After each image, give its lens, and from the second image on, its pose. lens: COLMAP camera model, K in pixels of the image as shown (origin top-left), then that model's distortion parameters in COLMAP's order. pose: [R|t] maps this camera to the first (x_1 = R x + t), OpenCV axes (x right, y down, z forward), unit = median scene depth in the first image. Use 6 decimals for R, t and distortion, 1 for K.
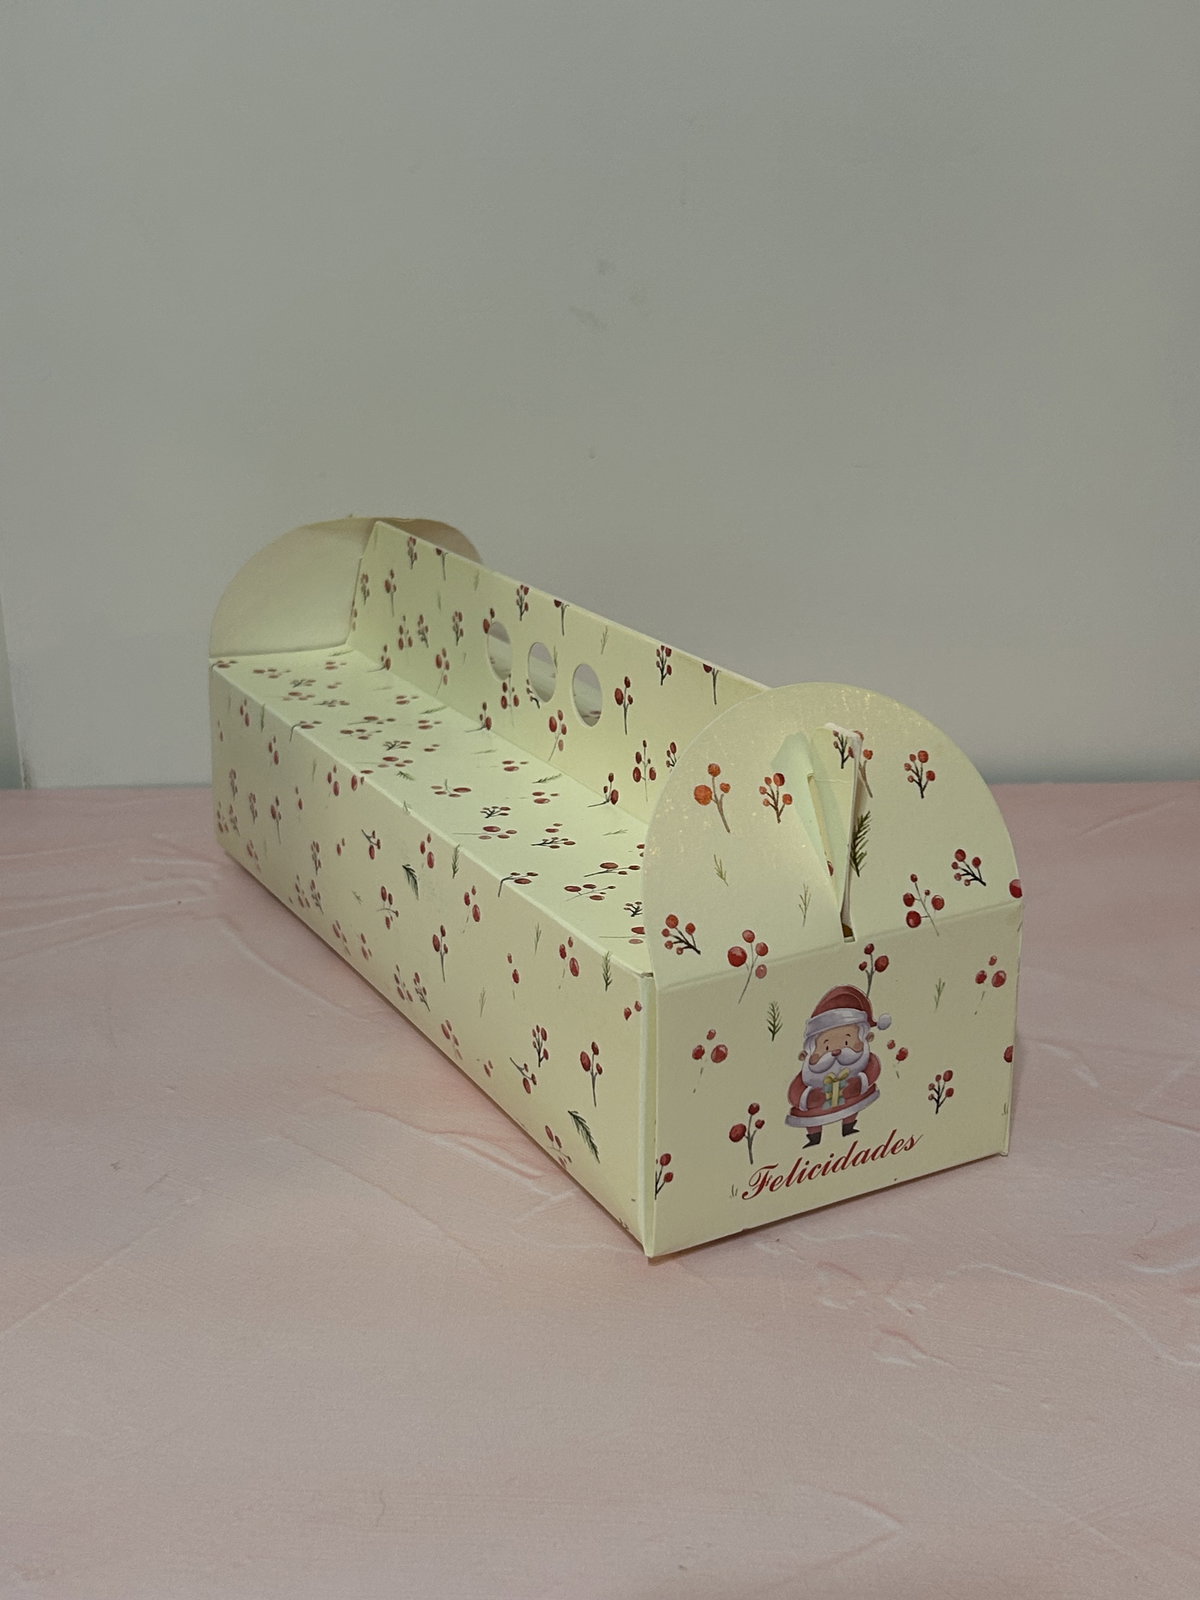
lens RADIAL K [[1916.9, 0, 602.5], [0, 1916.9, 792.4], [0, 0, 1]] dist [0.224019, -0.770567]
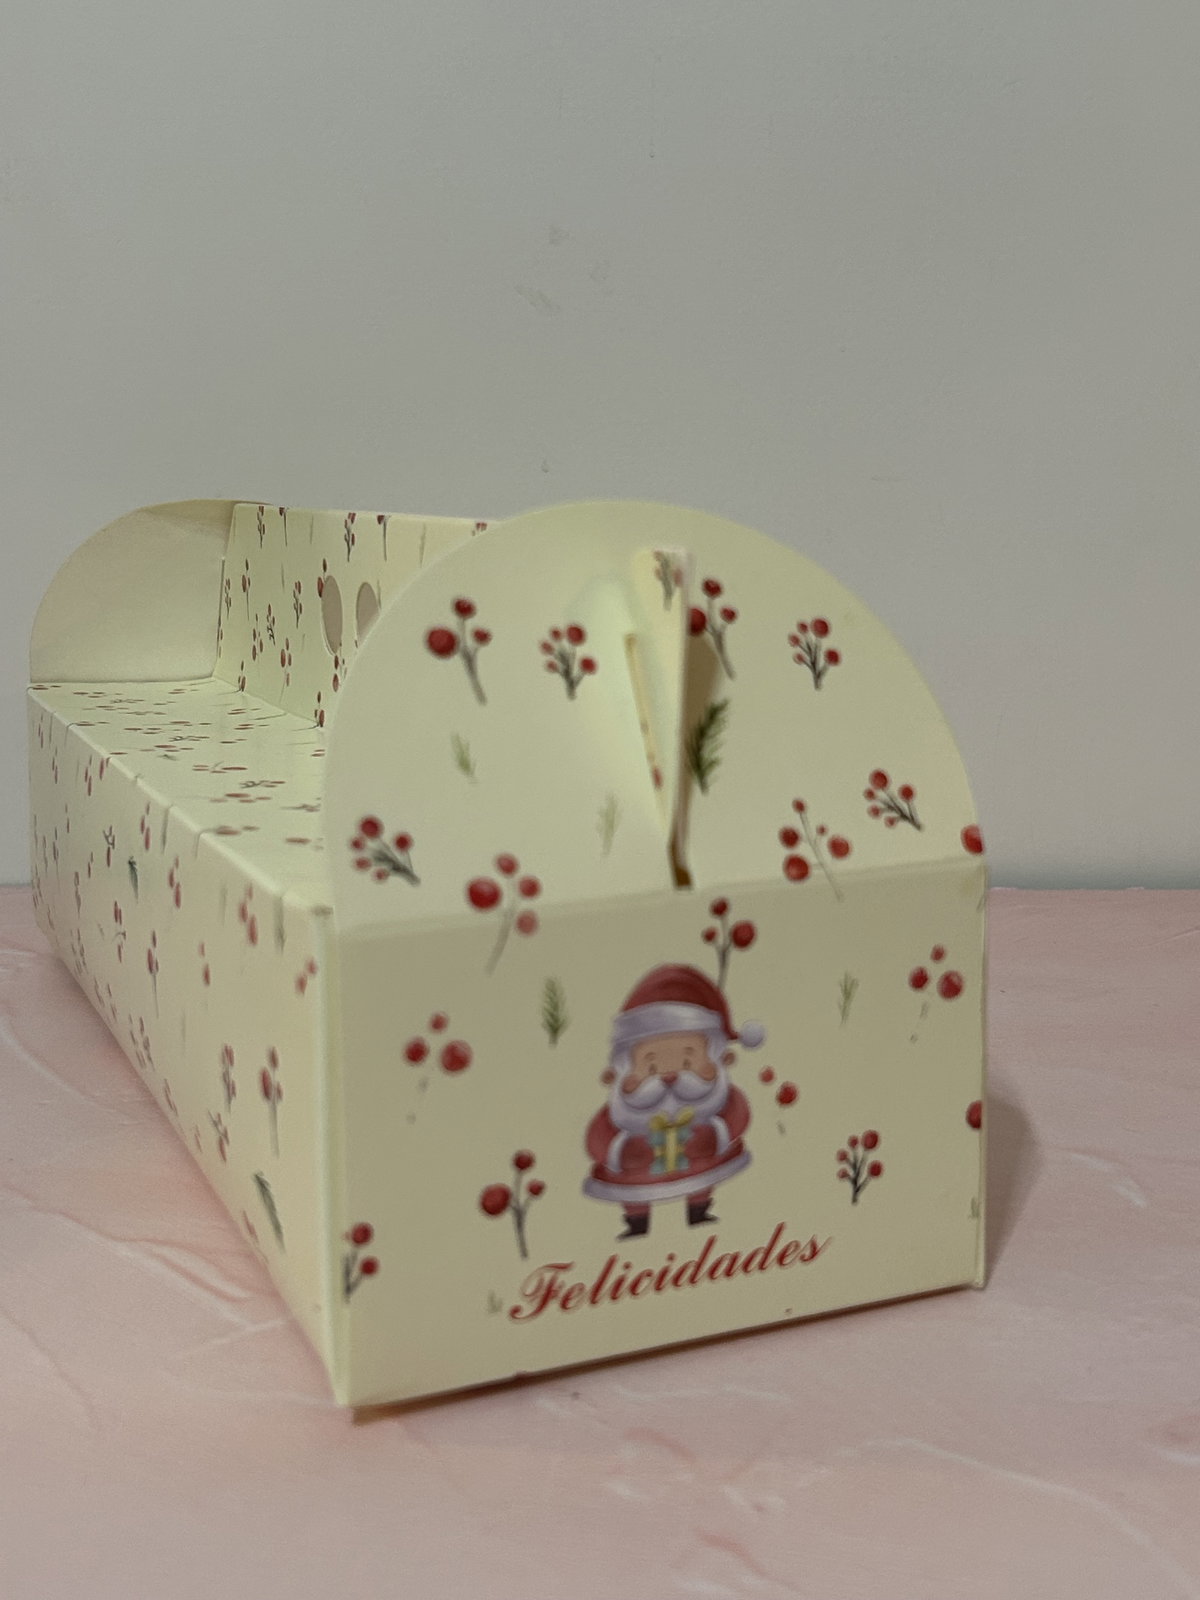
lens RADIAL K [[1916.9, 0, 602.5], [0, 1916.9, 792.4], [0, 0, 1]] dist [0.224019, -0.770567]
pose [[0.995423, 0.005478, -0.095405, 0.156742], [-0.020549, 0.987270, -0.157717, 0.140675], [0.093327, 0.158956, 0.982865, 0.370893]]
